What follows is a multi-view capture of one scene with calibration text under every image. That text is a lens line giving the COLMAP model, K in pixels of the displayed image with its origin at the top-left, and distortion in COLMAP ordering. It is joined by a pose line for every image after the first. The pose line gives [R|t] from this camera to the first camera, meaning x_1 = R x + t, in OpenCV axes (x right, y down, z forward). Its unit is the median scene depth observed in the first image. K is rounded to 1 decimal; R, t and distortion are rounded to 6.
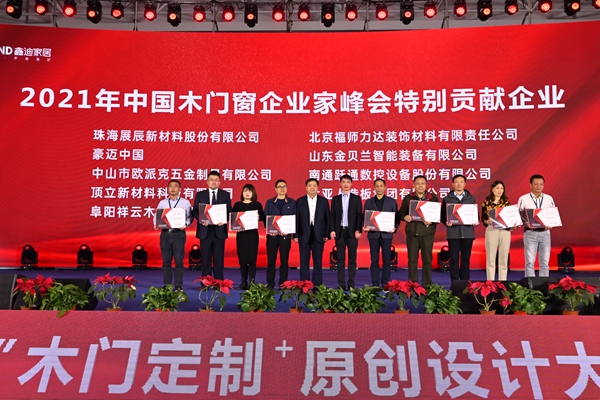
lens RADIAL K [[506.6, 0, 299.8], [0, 506.6, 198.1], [0, 0, 1]] dist [-0.003717, -0.003346]
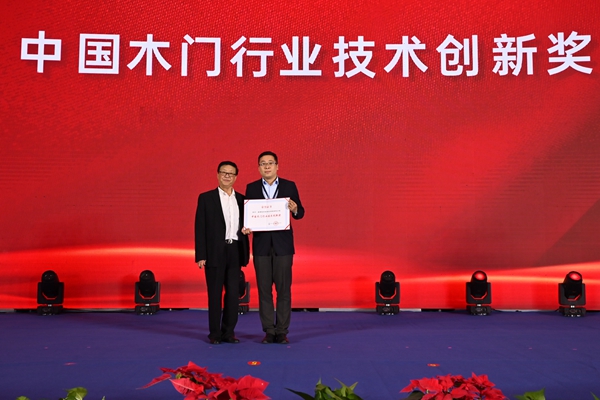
lens RADIAL K [[653.6, 0, 297.7], [0, 653.6, 199.5], [0, 0, 1]] dist [-0.002272, -0.000391]
pose [[0.999653, 0.001082, 0.026332, -0.122268], [-0.000672, 0.999878, -0.015585, 0.051477], [-0.026345, 0.015562, 0.999532, 0.566893]]
